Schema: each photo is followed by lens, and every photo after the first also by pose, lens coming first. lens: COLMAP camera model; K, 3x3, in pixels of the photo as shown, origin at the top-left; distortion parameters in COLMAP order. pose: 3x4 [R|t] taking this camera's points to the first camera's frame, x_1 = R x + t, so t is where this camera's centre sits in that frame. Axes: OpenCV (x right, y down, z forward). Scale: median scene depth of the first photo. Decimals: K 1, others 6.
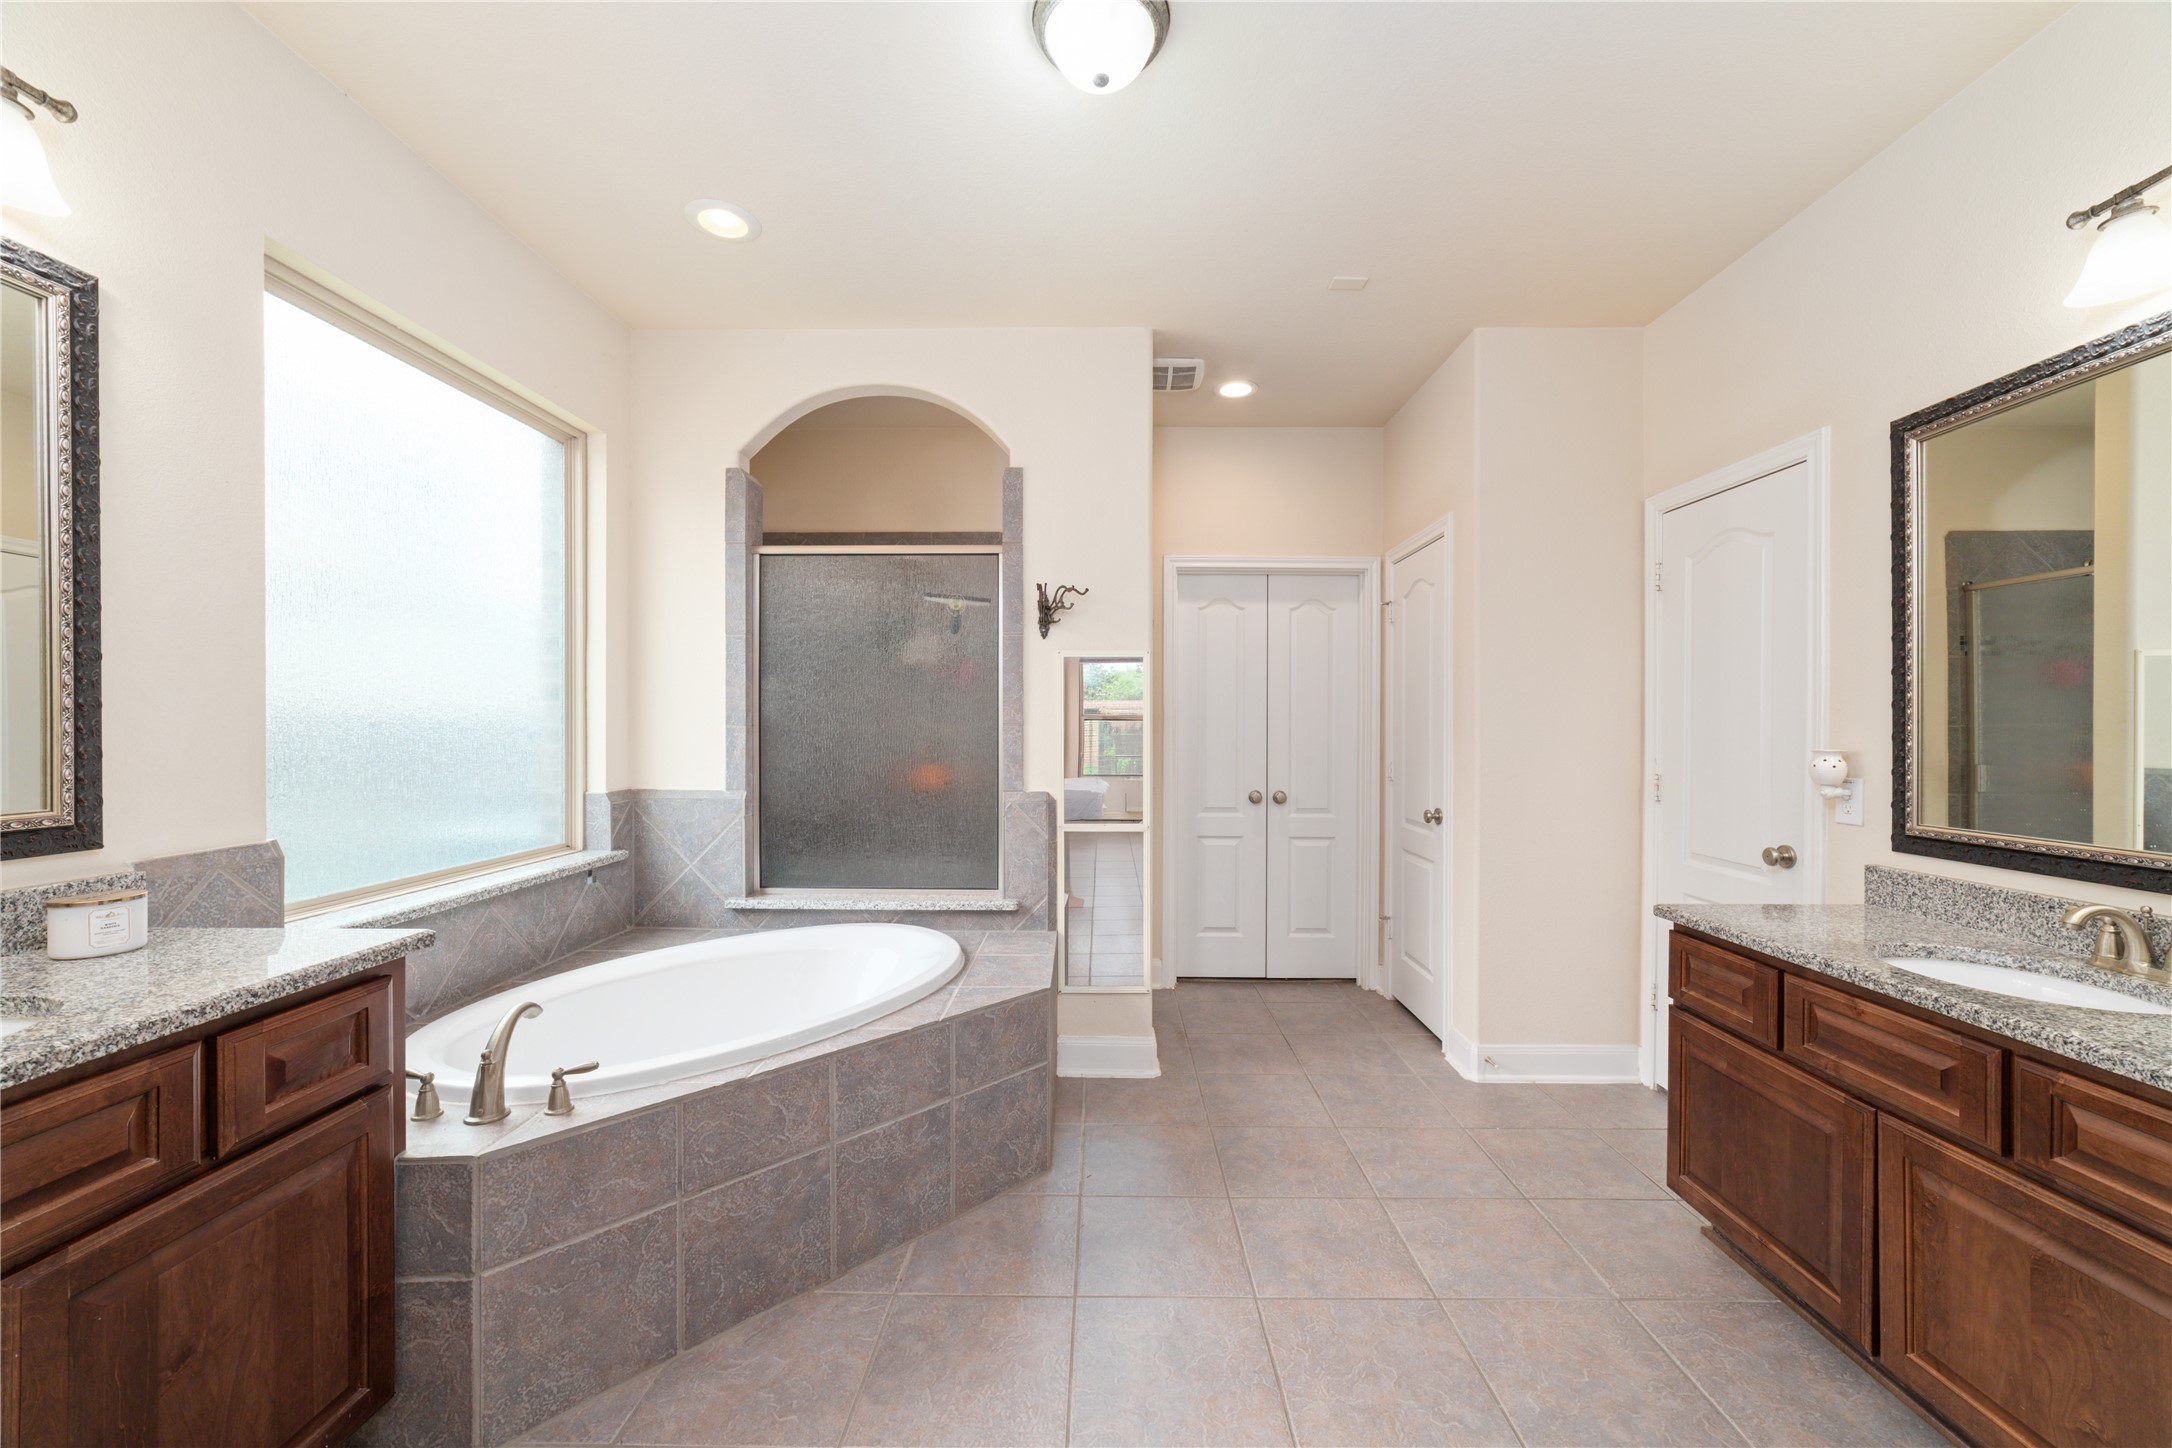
lens RADIAL K [[833.9, 0, 1093.4], [0, 833.9, 727.6], [0, 0, 1]] dist [-0.023940, 0.011158]
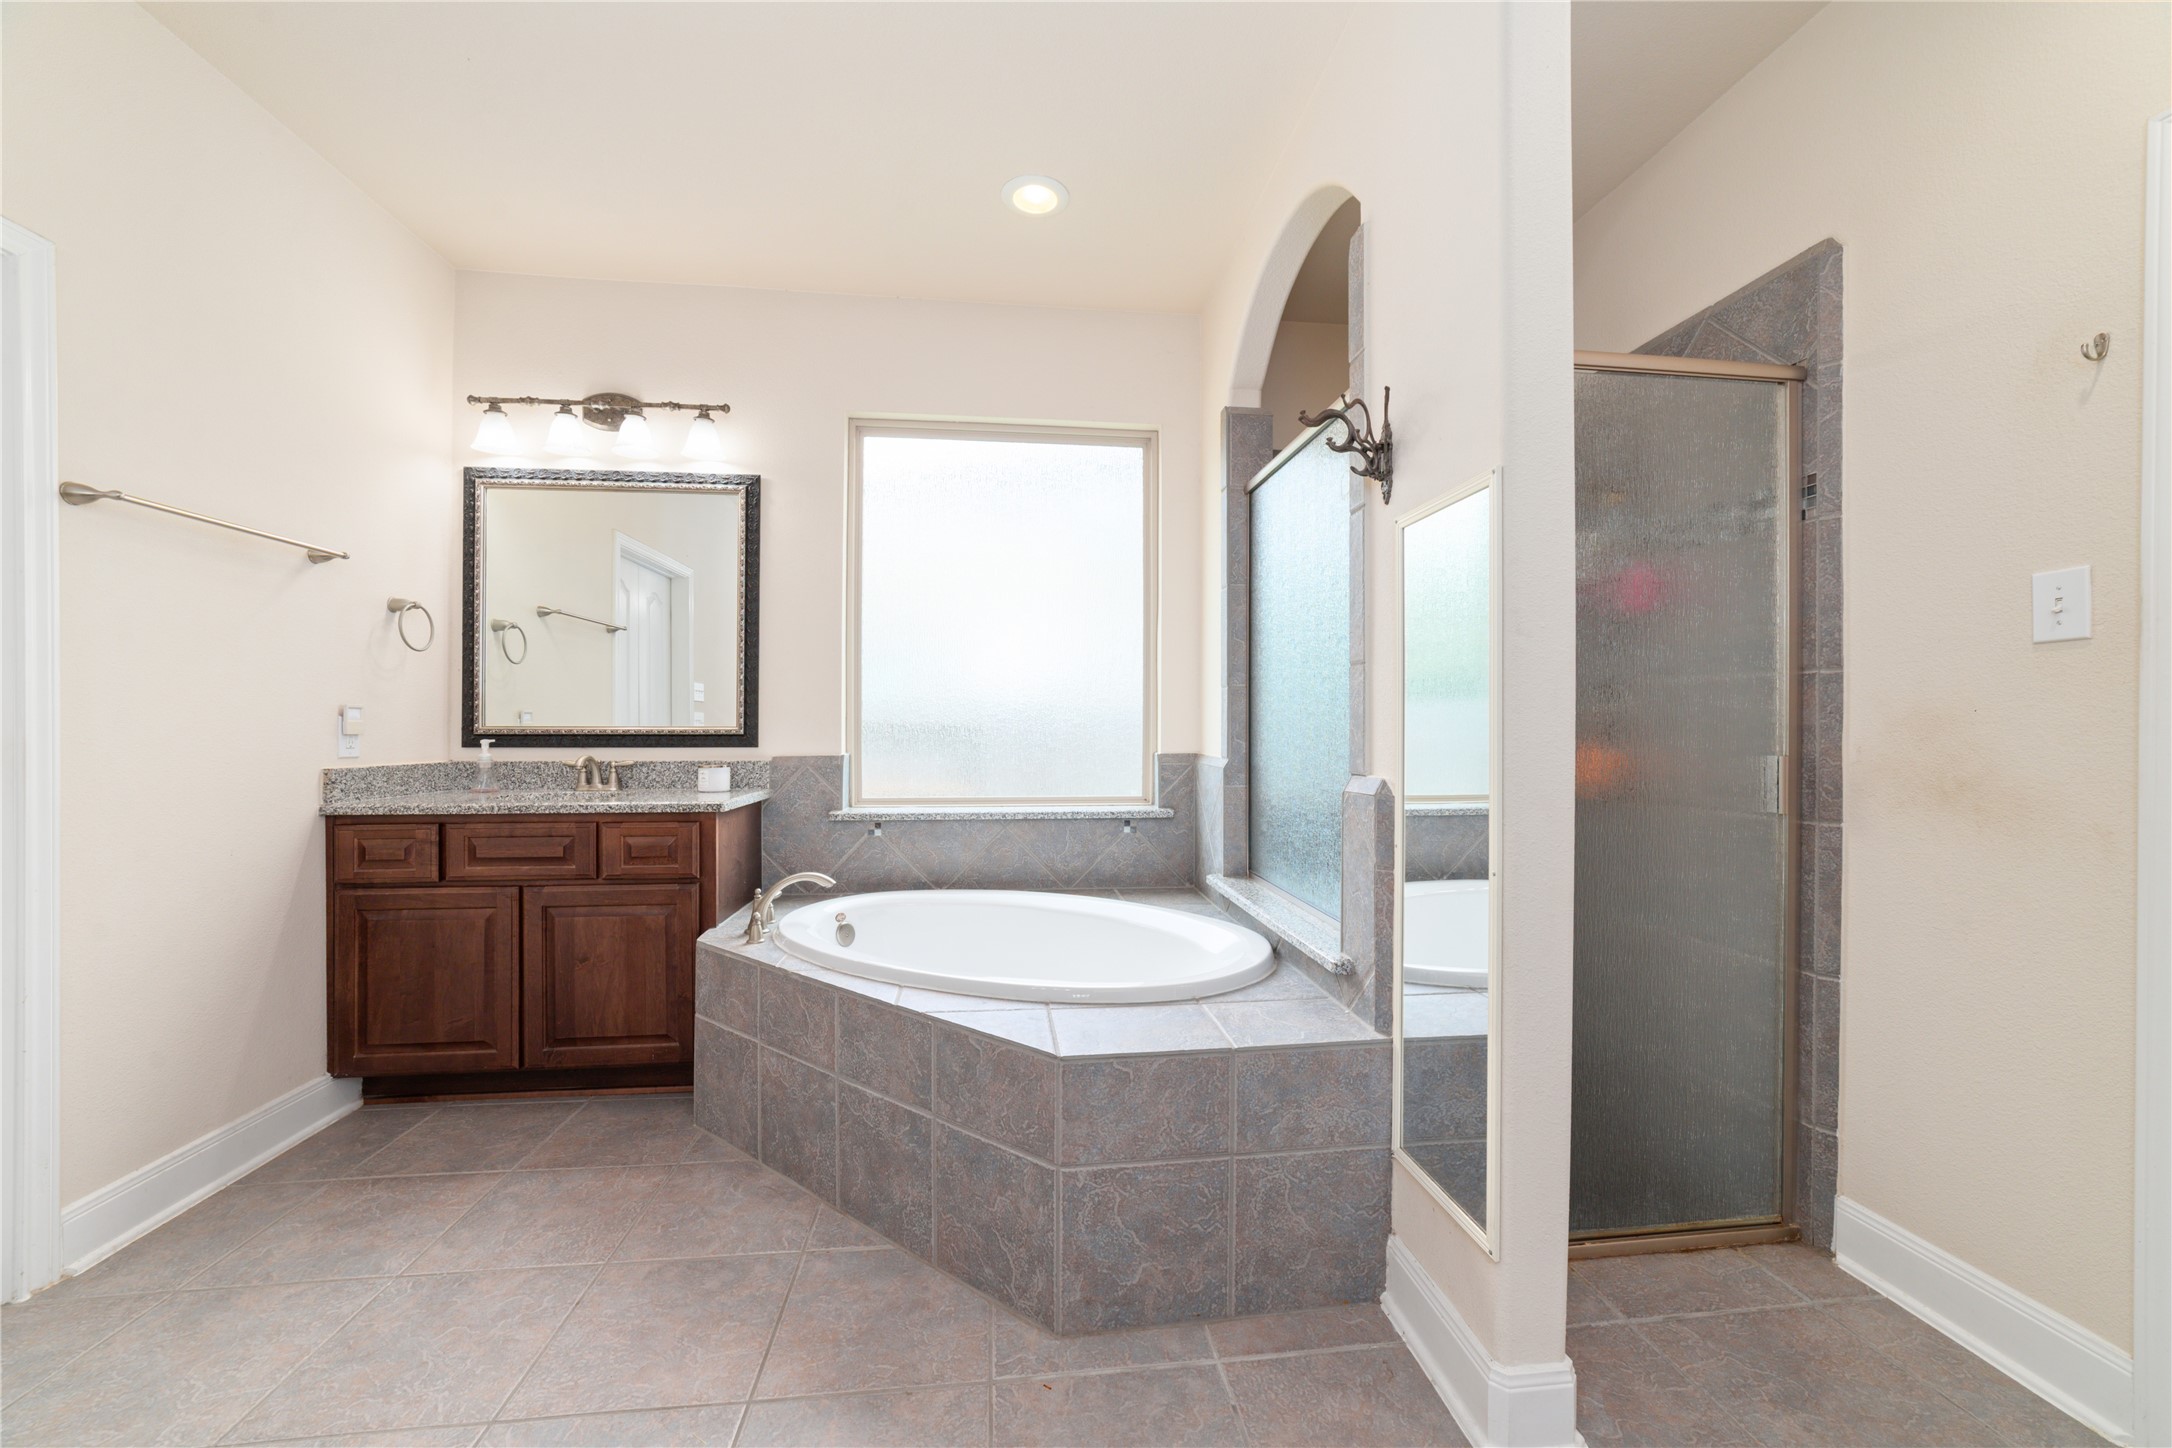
lens RADIAL K [[833.9, 0, 1093.4], [0, 833.9, 727.6], [0, 0, 1]] dist [-0.023940, 0.011158]
pose [[0.132093, -0.000395, -0.991237, 0.720602], [-0.007397, 0.999972, -0.001384, 0.068120], [0.991210, 0.007515, 0.132087, 1.139105]]
